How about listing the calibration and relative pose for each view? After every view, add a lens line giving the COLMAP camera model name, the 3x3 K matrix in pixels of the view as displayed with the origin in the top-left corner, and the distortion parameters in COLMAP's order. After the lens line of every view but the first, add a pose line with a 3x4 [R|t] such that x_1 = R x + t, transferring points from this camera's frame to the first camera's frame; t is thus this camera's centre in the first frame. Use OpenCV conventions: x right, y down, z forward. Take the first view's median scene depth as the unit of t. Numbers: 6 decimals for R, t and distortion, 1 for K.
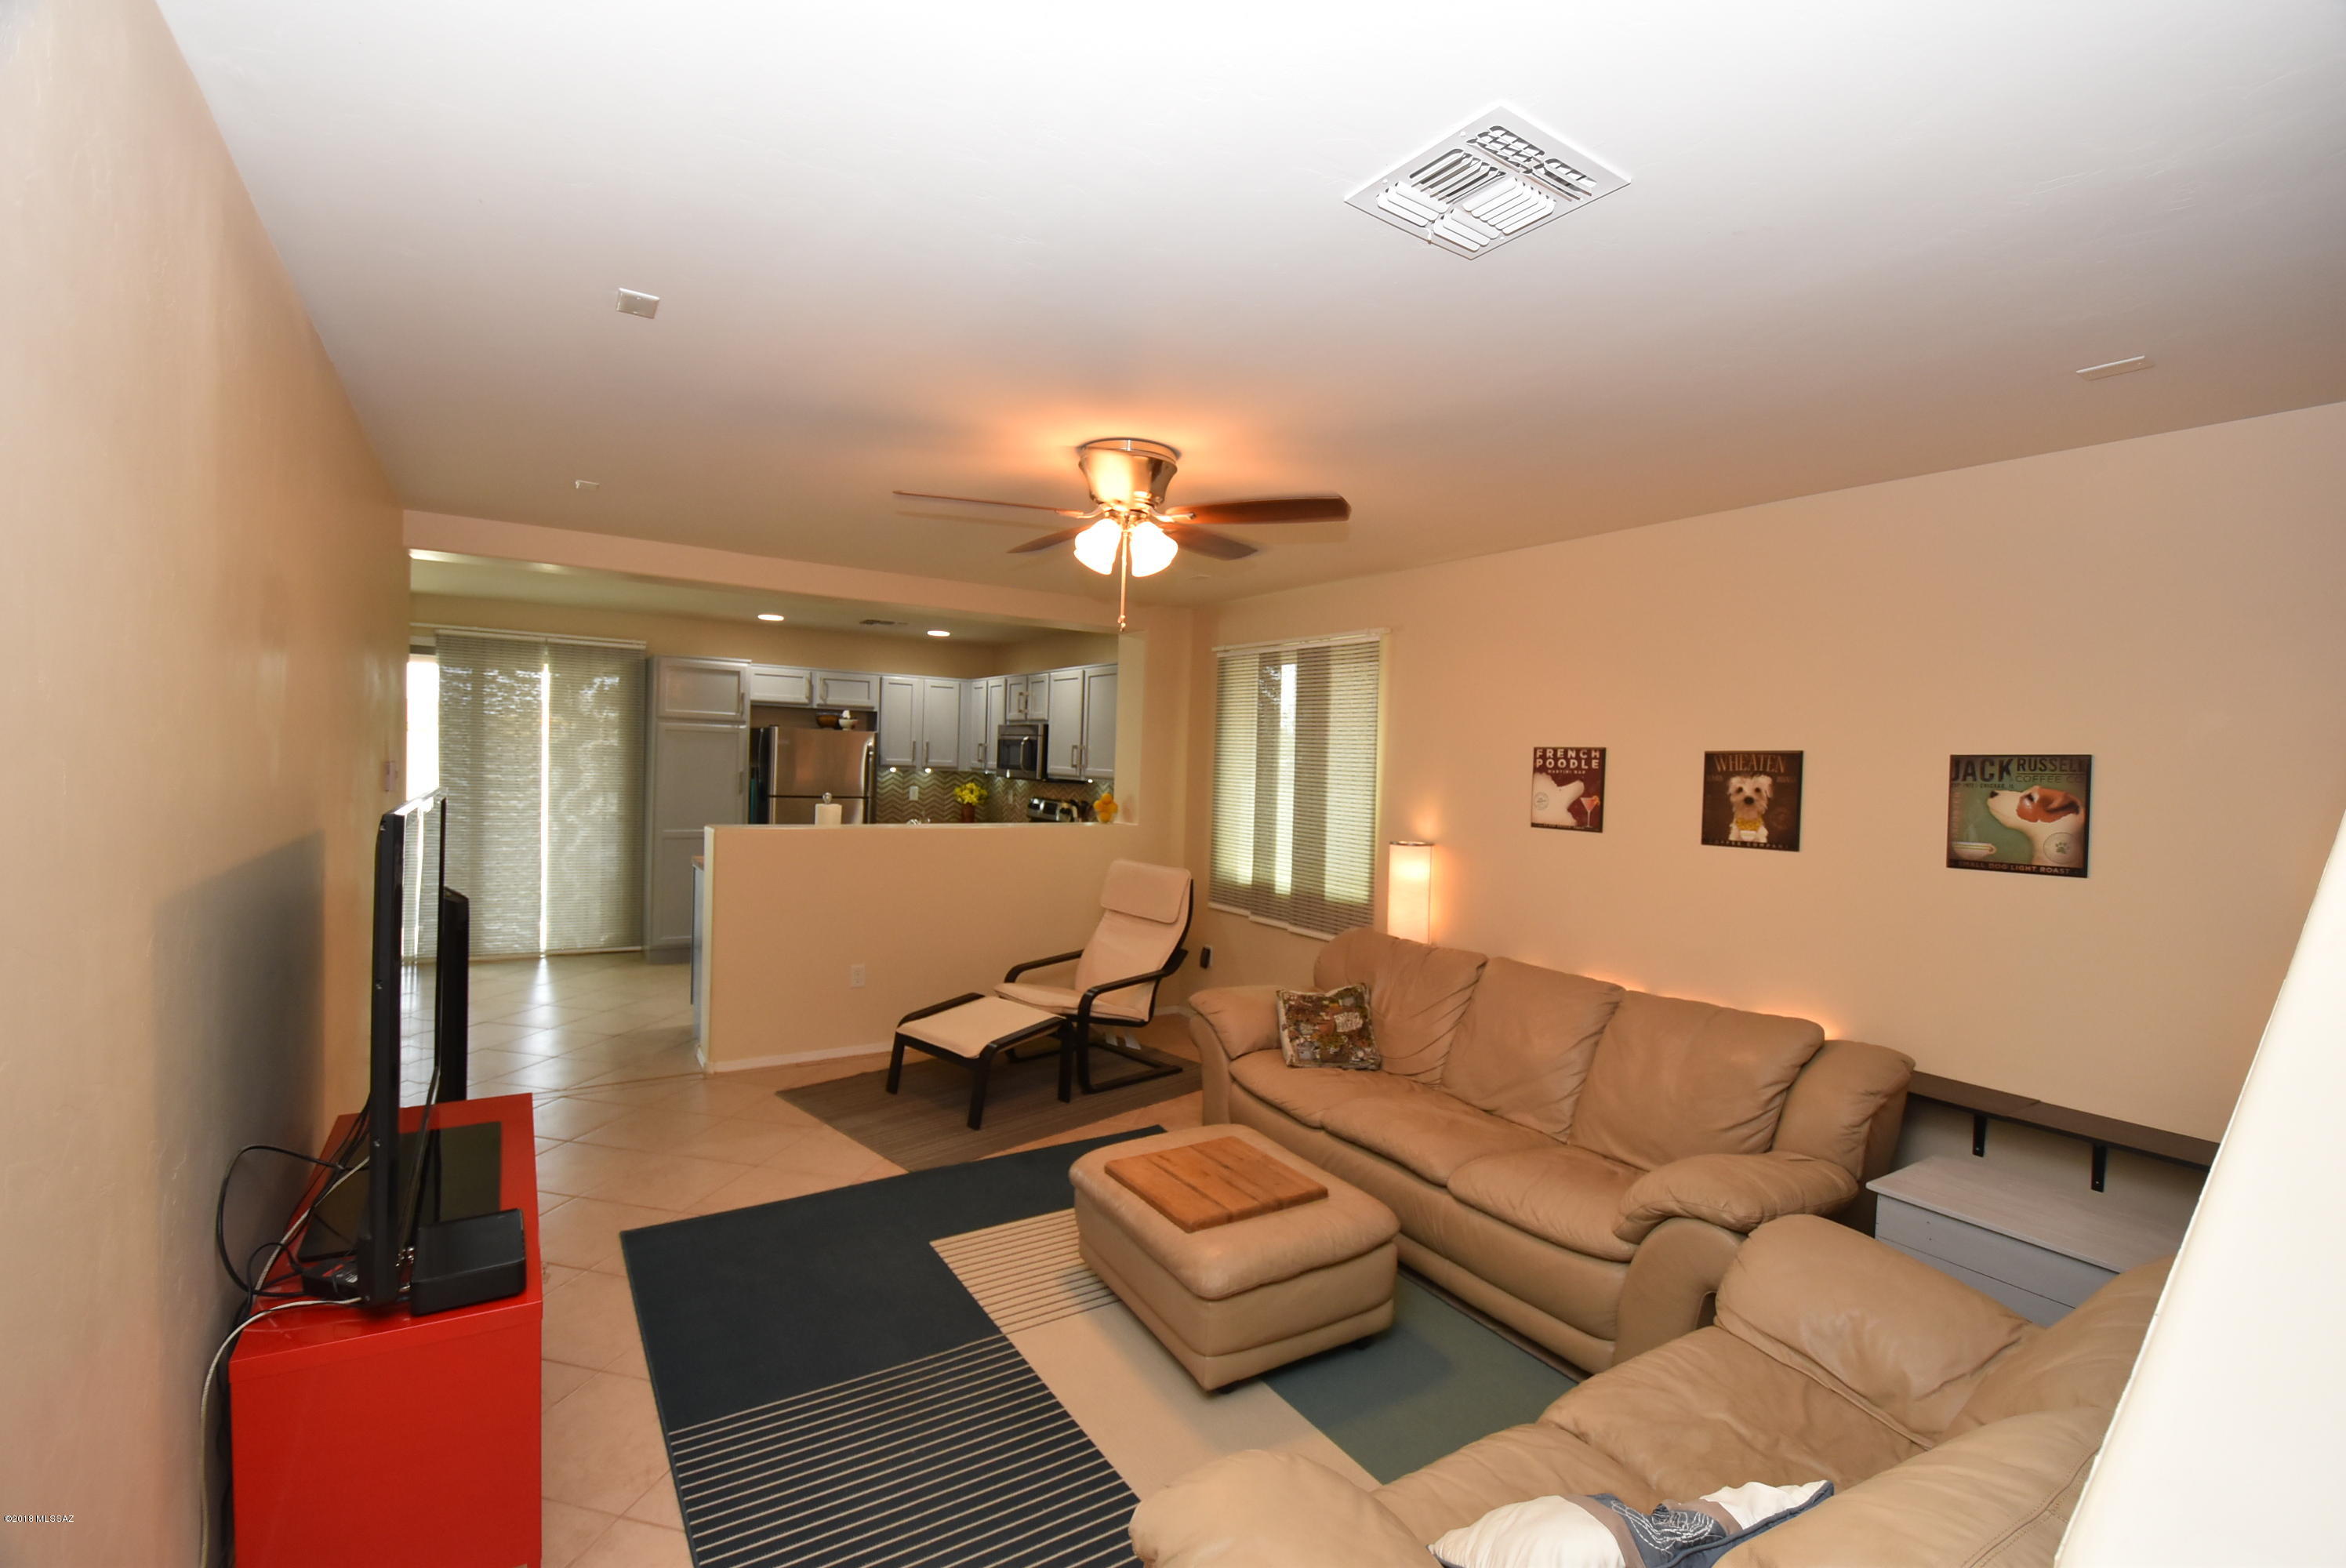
lens RADIAL K [[1025.4, 0, 1181.9], [0, 1025.4, 780.3], [0, 0, 1]] dist [0.001969, -0.013630]
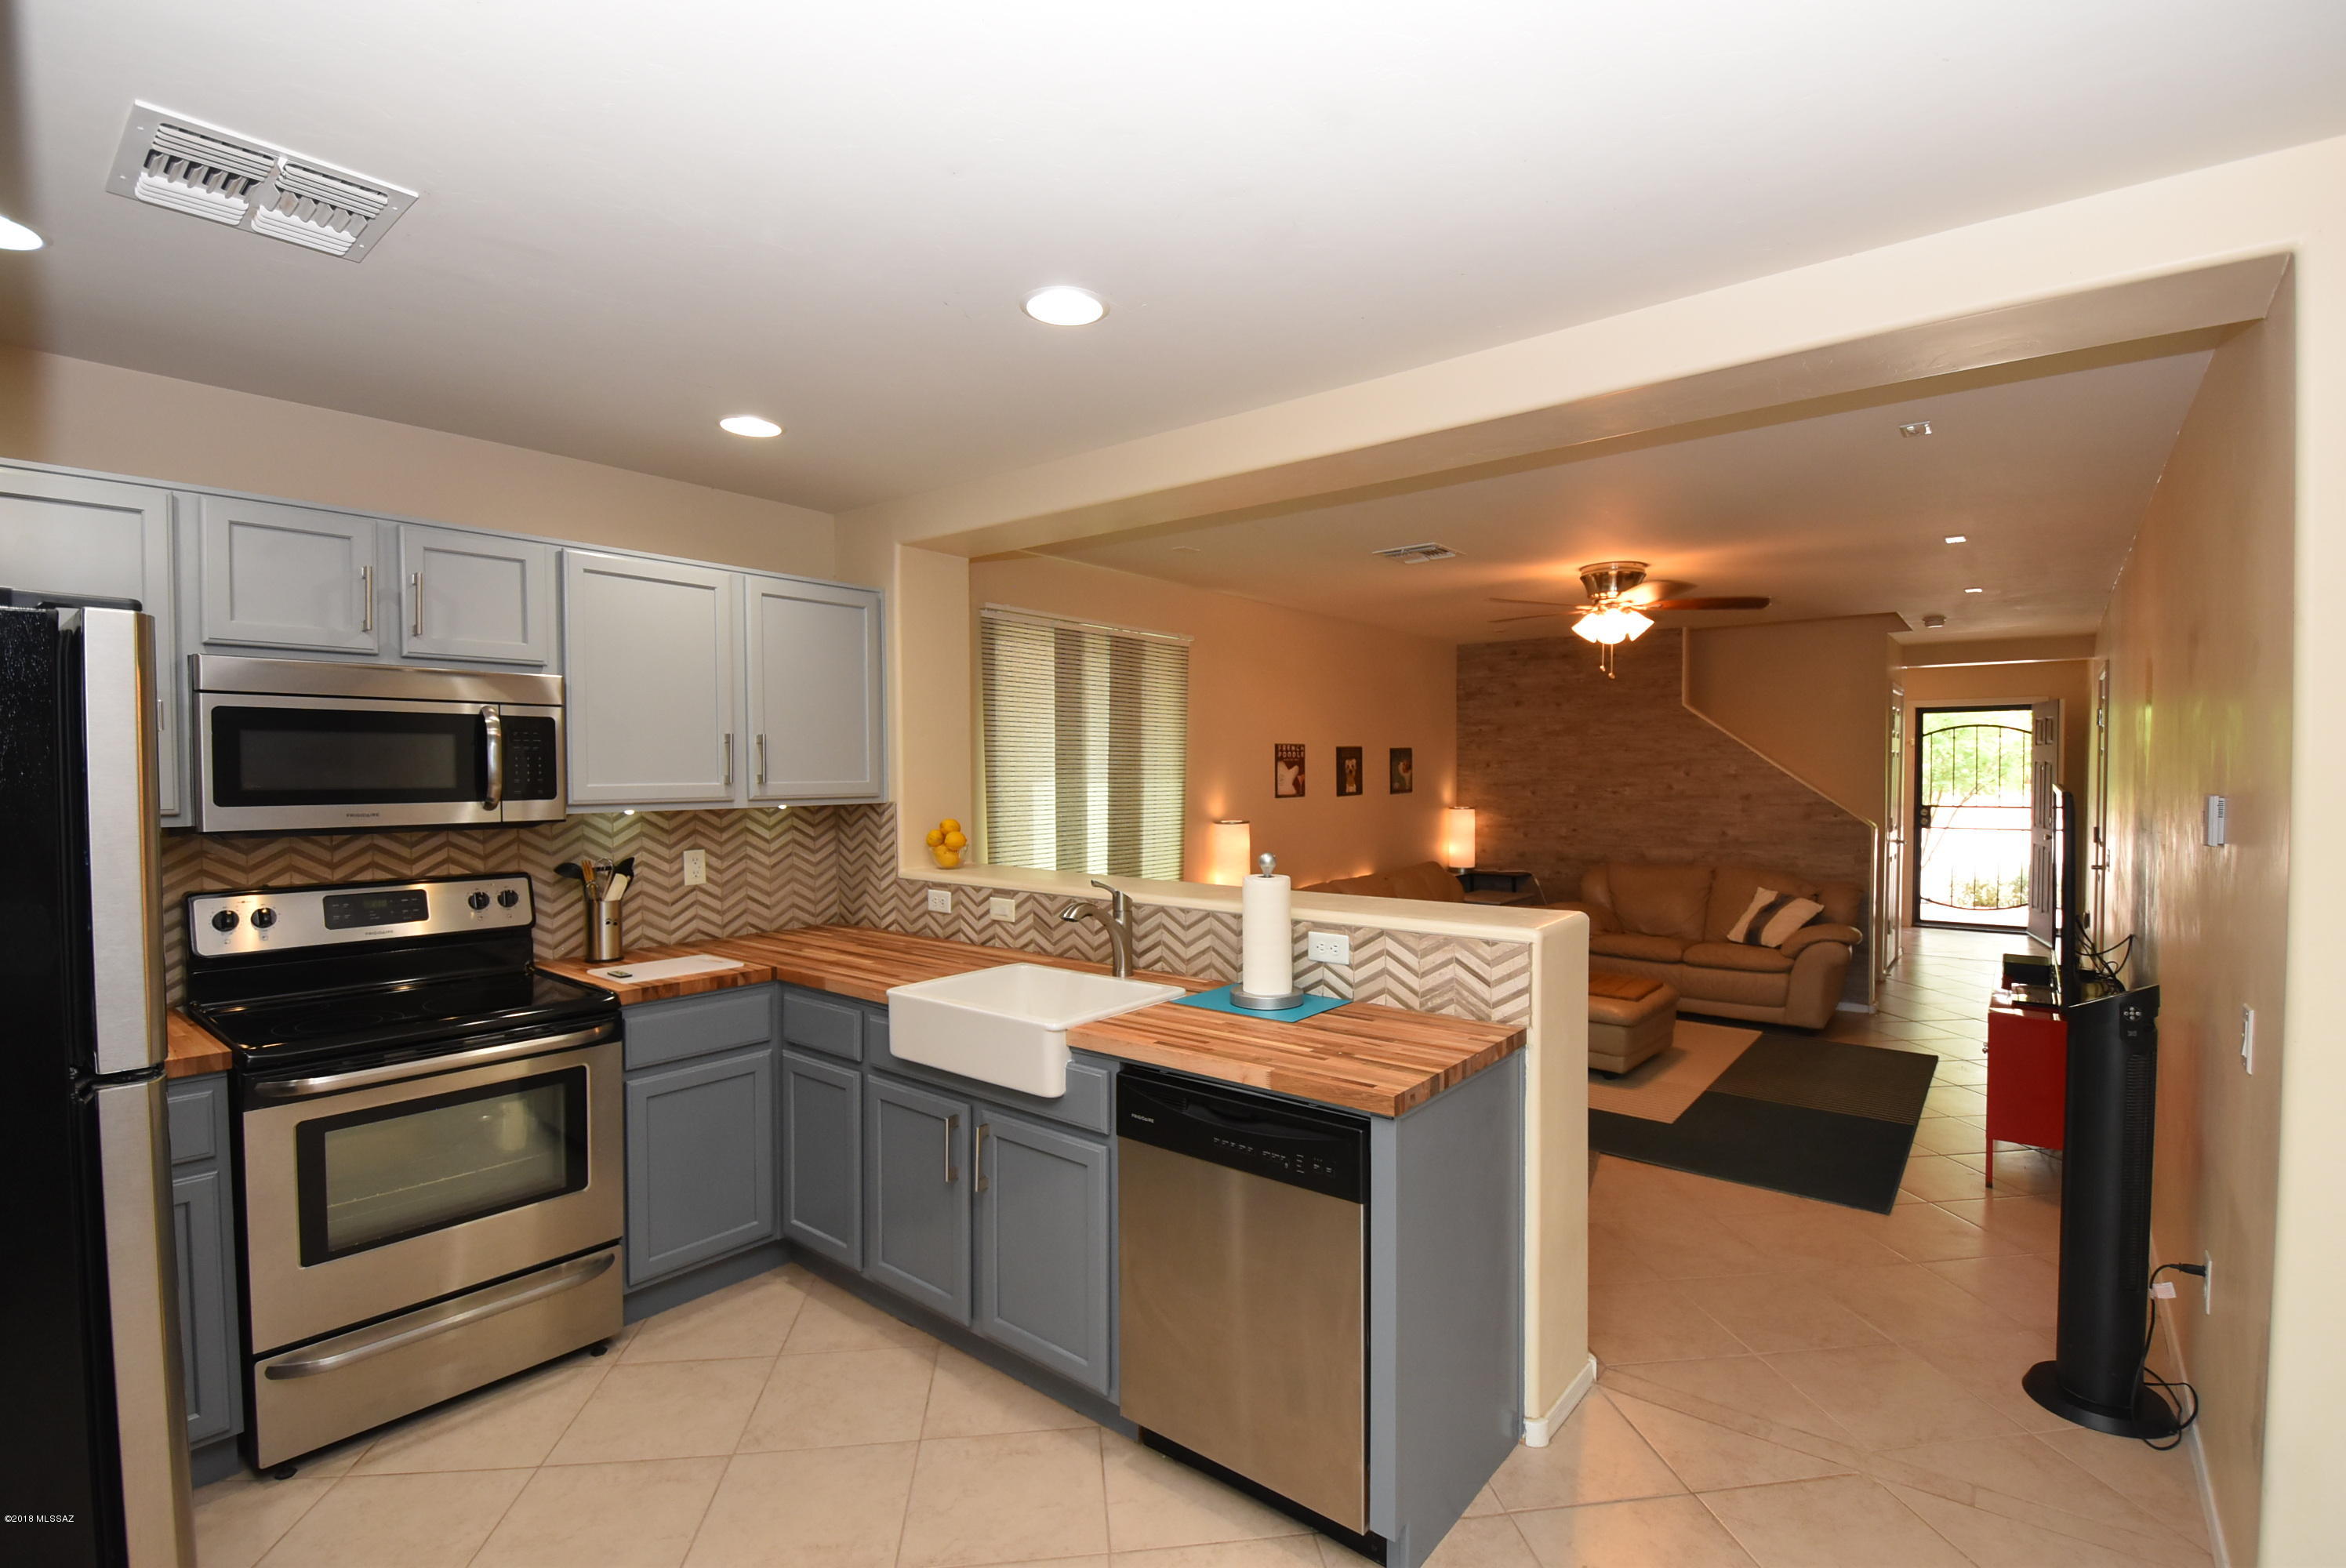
lens RADIAL K [[1068.4, 0, 1181.0], [0, 1068.4, 795.5], [0, 0, 1]] dist [-0.005943, -0.005994]
pose [[-0.319336, -0.057719, 0.945882, -0.806138], [0.012616, 0.997796, 0.065146, -0.045183], [-0.947558, 0.032736, -0.317904, 1.230495]]
